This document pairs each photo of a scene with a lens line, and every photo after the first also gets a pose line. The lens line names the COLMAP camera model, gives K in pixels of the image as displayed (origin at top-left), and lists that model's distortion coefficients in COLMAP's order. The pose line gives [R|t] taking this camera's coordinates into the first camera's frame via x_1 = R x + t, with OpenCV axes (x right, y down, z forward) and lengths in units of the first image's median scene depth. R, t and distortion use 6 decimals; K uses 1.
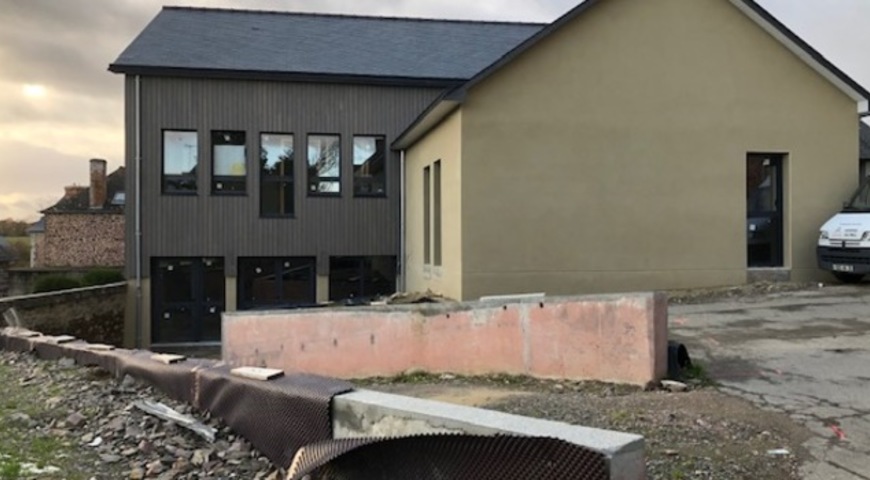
lens RADIAL K [[844.8, 0, 435.0], [0, 844.8, 240.0], [0, 0, 1]] dist [0.007816, 0.004566]
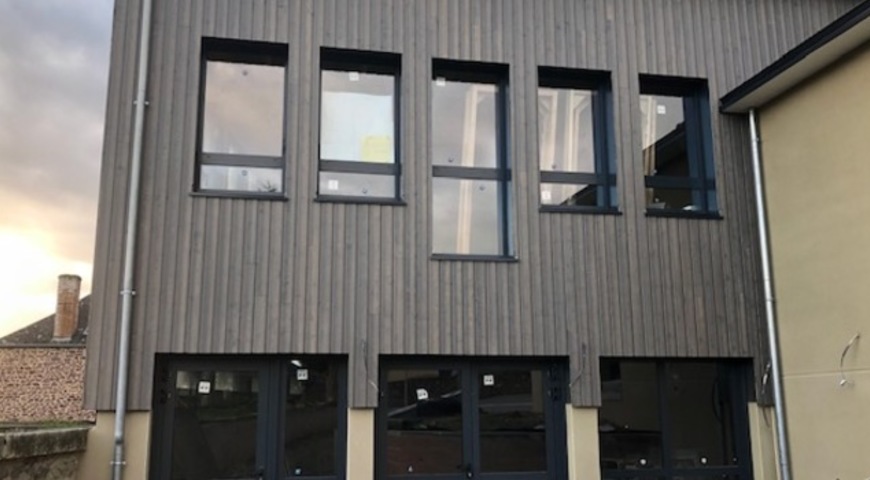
lens RADIAL K [[844.8, 0, 435.0], [0, 844.8, 240.0], [0, 0, 1]] dist [0.007816, 0.004566]
pose [[0.999821, 0.001303, 0.018893, -0.208929], [0.002367, 0.981209, -0.192934, 0.041453], [-0.018789, 0.192944, 0.981030, 0.587730]]
